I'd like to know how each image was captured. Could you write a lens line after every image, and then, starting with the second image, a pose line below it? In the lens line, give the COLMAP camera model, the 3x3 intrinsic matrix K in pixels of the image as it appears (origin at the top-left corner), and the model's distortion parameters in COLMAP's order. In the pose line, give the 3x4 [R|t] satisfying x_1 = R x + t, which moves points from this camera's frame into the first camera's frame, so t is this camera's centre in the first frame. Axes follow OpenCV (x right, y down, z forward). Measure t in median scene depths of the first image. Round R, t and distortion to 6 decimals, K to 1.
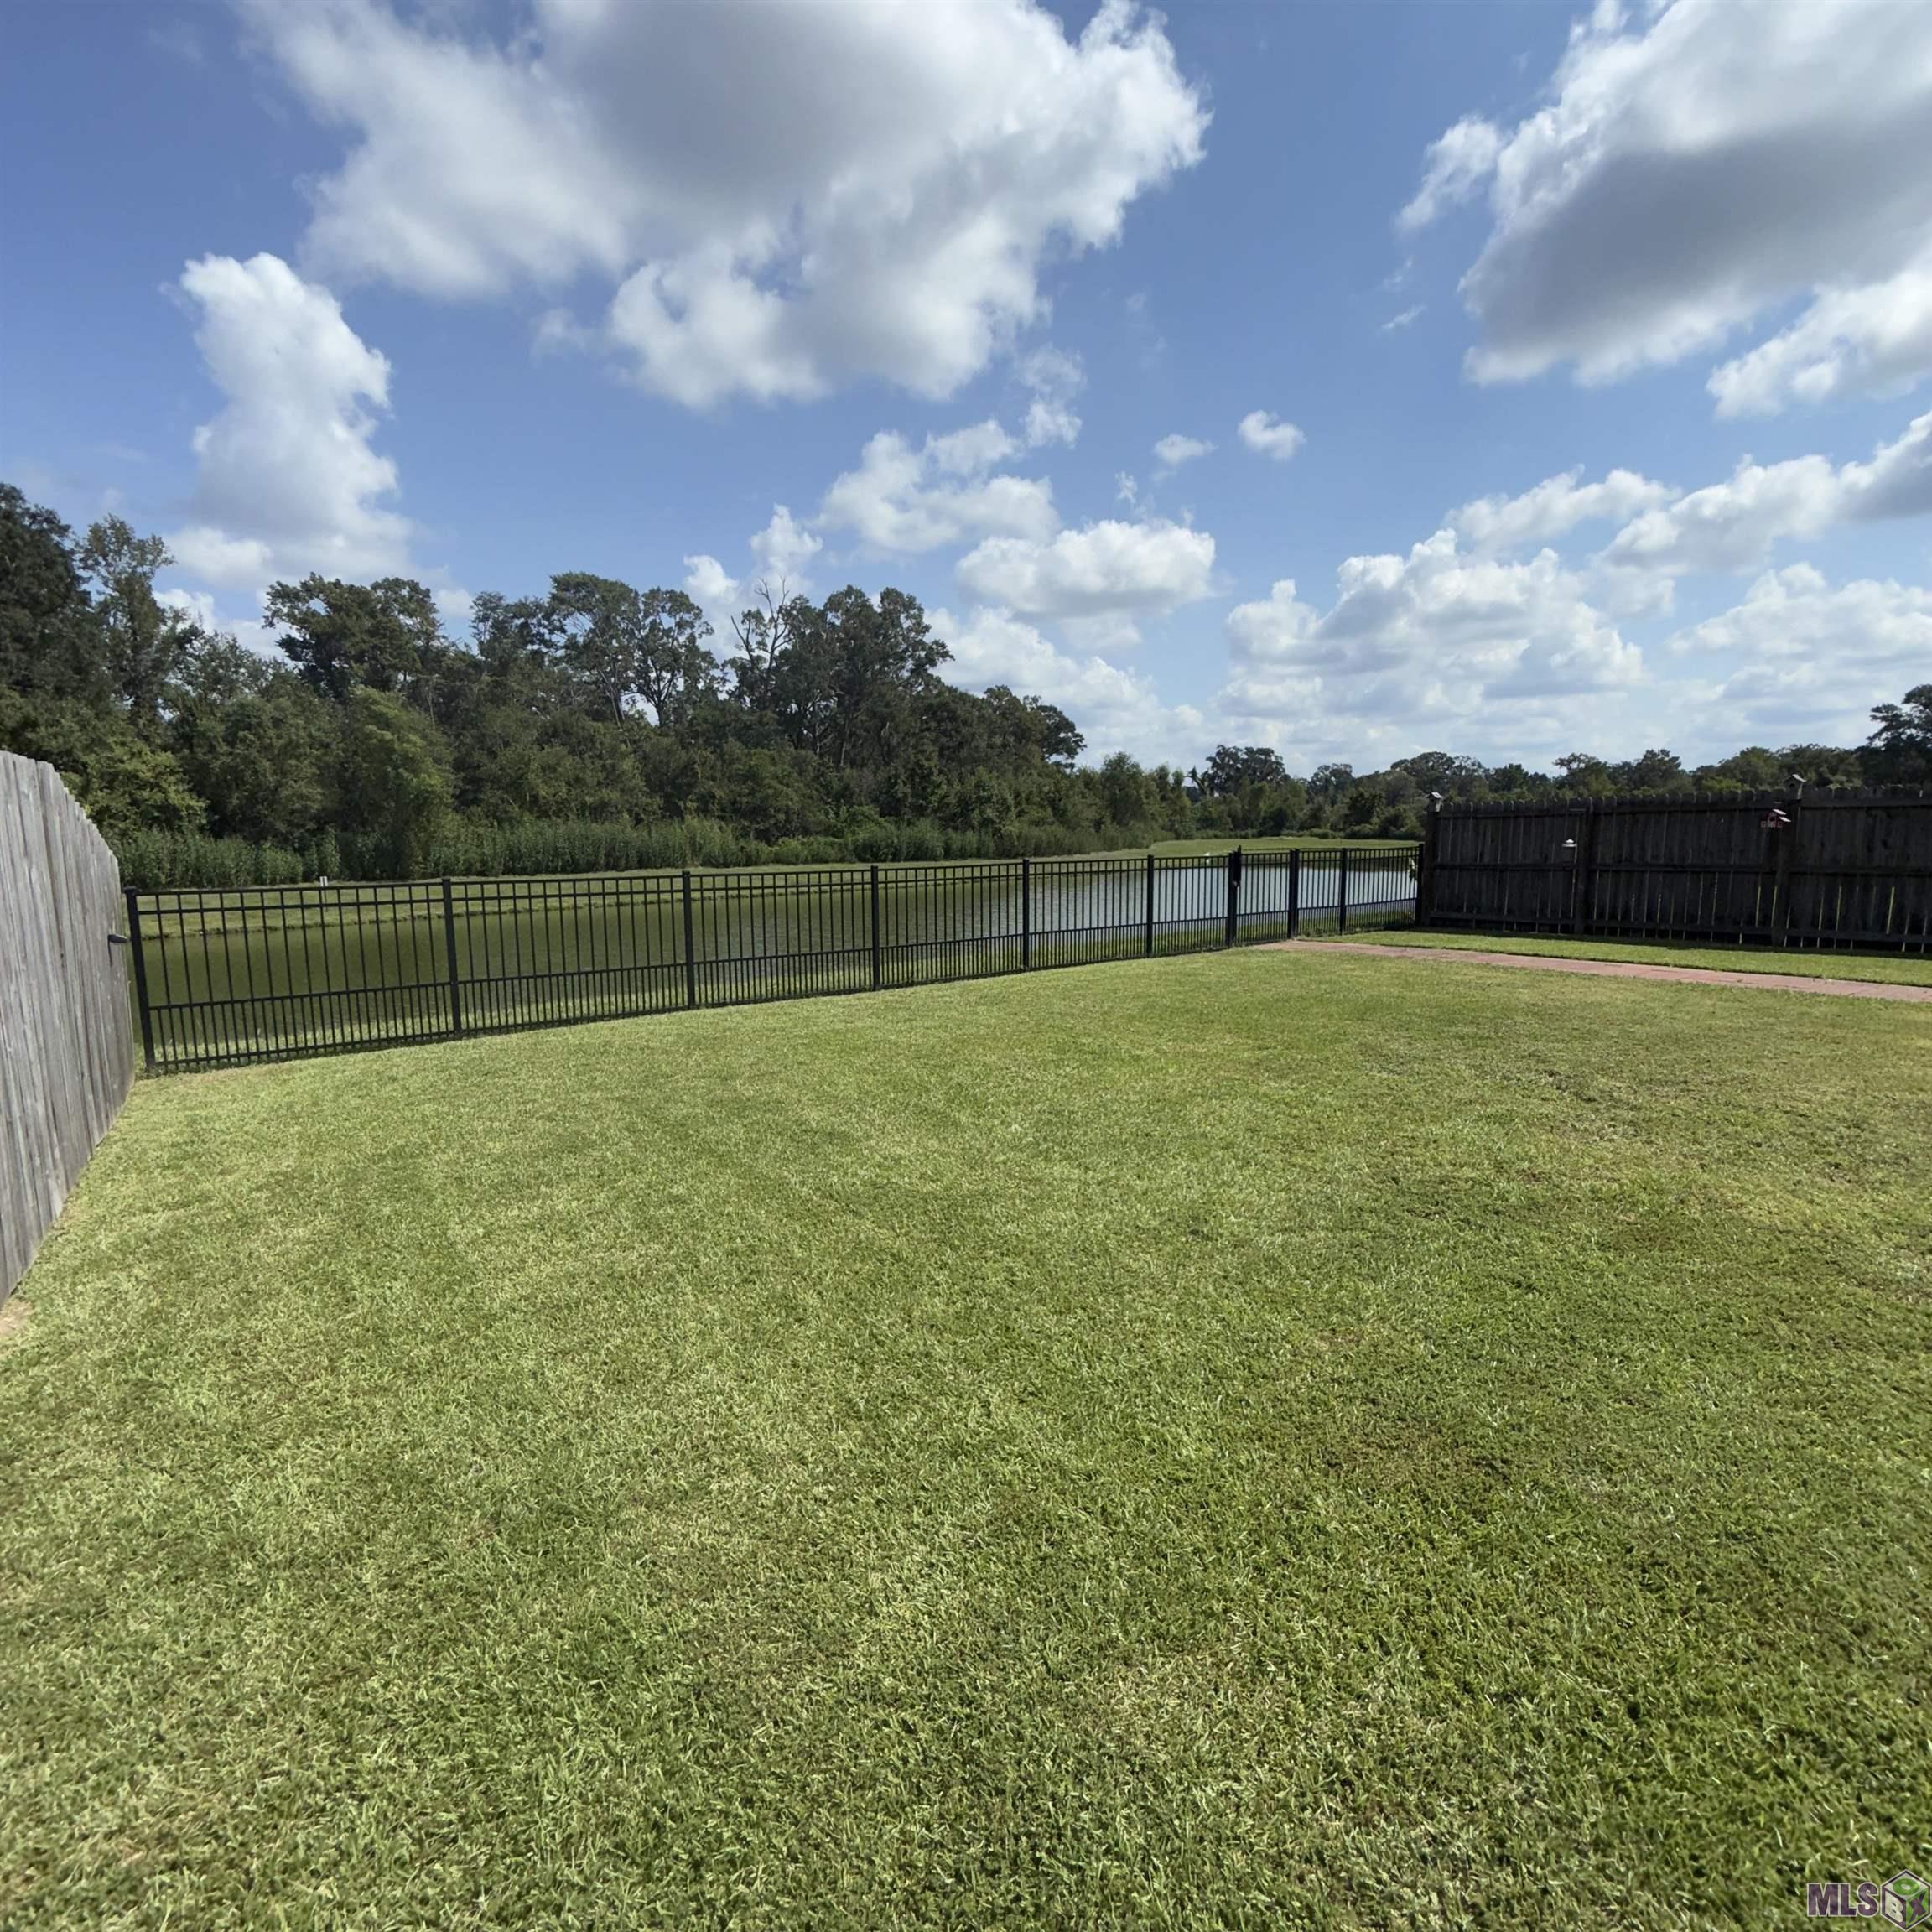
lens RADIAL K [[1027.3, 0, 954.8], [0, 1027.3, 963.4], [0, 0, 1]] dist [0.000492, 0.001391]
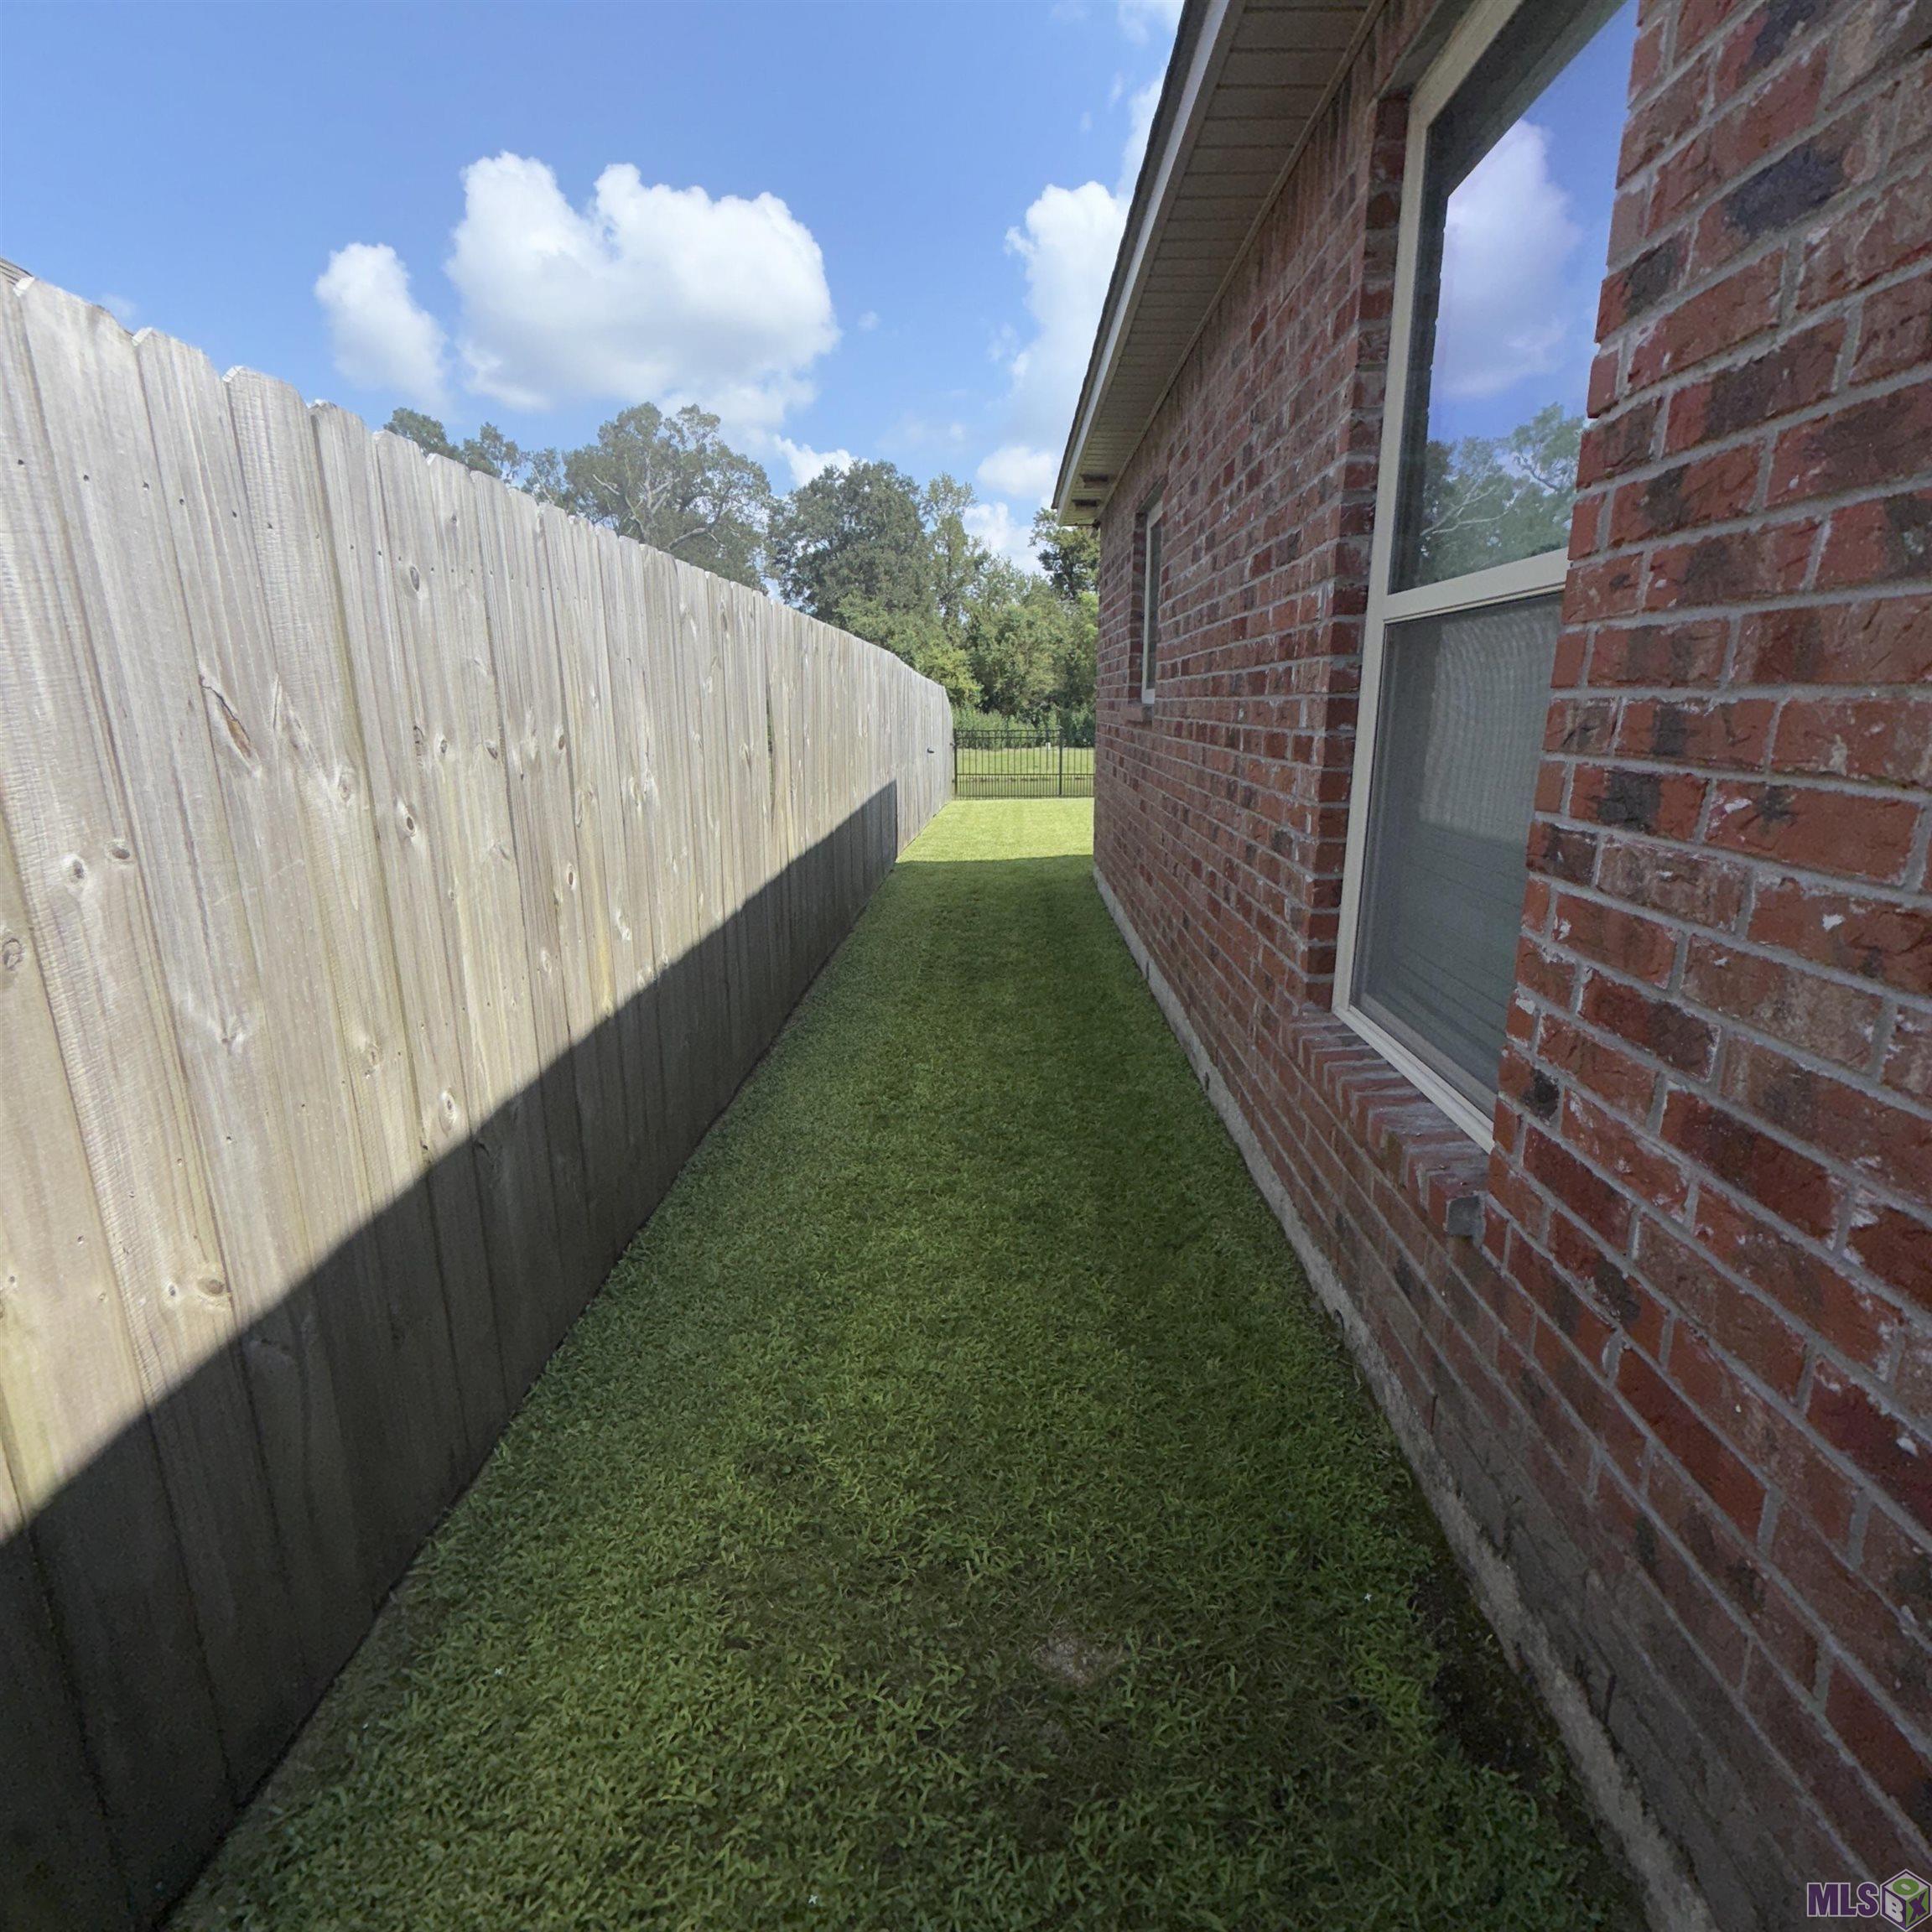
lens RADIAL K [[1027.3, 0, 974.9], [0, 1027.3, 961.6], [0, 0, 1]] dist [0.000492, 0.001391]
pose [[0.808445, 0.146862, -0.569954, 0.088336], [-0.082832, 0.987121, 0.136861, 0.016787], [0.582713, -0.063434, 0.810198, -0.123524]]
